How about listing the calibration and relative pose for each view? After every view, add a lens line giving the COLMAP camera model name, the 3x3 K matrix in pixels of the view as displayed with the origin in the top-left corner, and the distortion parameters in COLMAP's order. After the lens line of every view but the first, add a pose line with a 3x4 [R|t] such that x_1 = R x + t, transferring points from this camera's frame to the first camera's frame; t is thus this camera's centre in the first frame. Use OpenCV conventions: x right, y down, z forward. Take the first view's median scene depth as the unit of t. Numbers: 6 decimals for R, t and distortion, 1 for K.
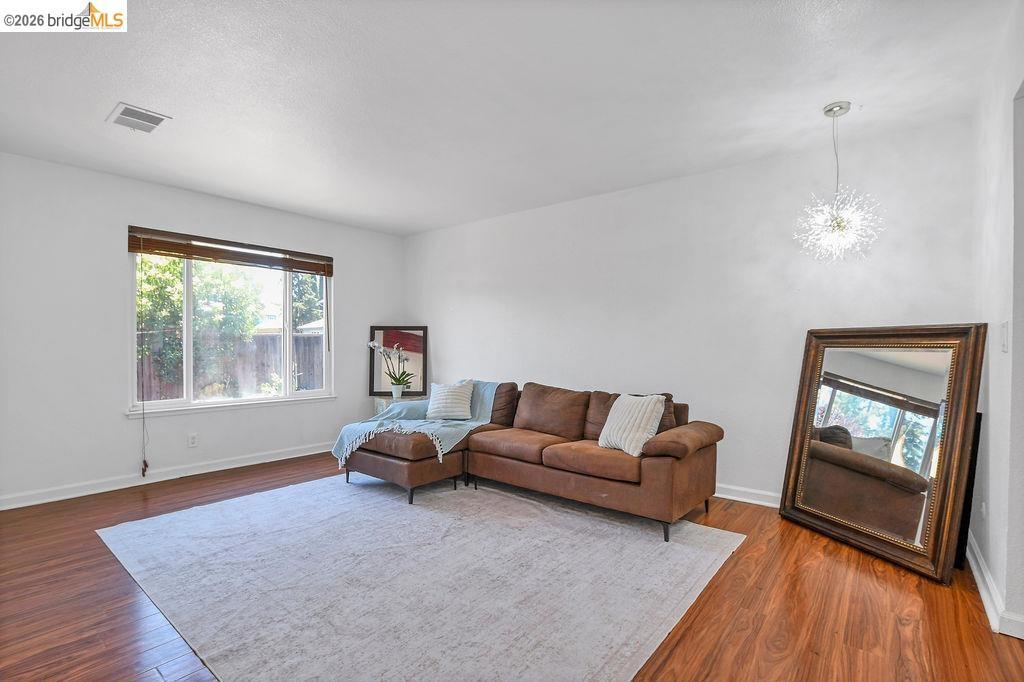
lens RADIAL K [[481.2, 0, 507.8], [0, 481.2, 342.1], [0, 0, 1]] dist [-0.014289, -0.002281]
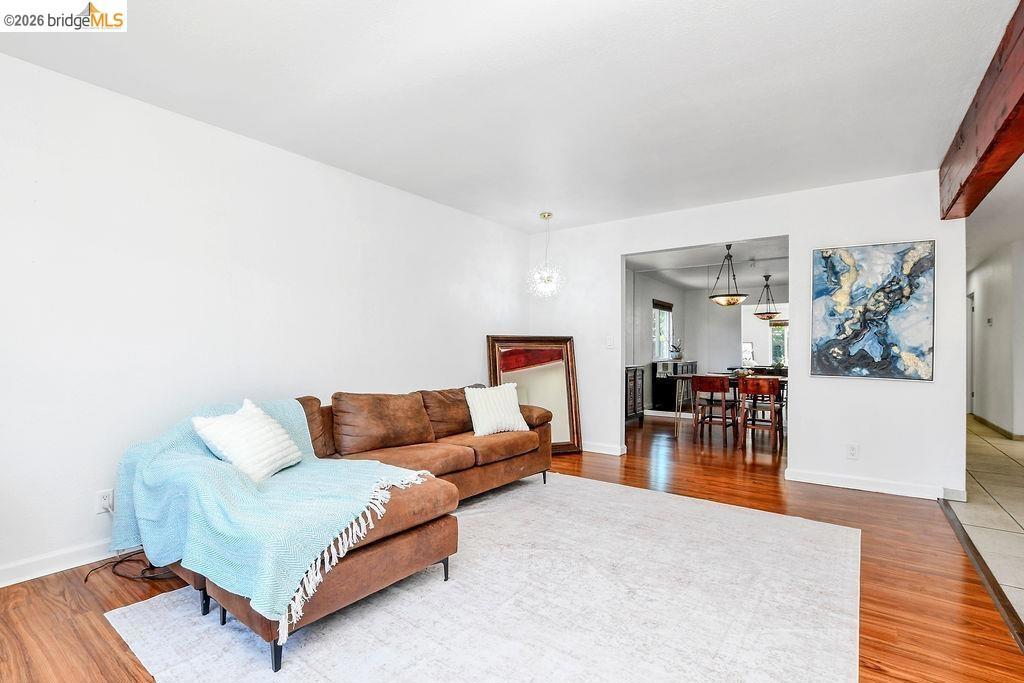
lens RADIAL K [[481.2, 0, 507.8], [0, 481.2, 347.4], [0, 0, 1]] dist [-0.014289, -0.002281]
pose [[-0.059643, 0.007189, 0.998194, -1.007529], [-0.013268, 0.999880, -0.007993, 0.025166], [-0.998132, -0.013721, -0.059541, 1.116594]]
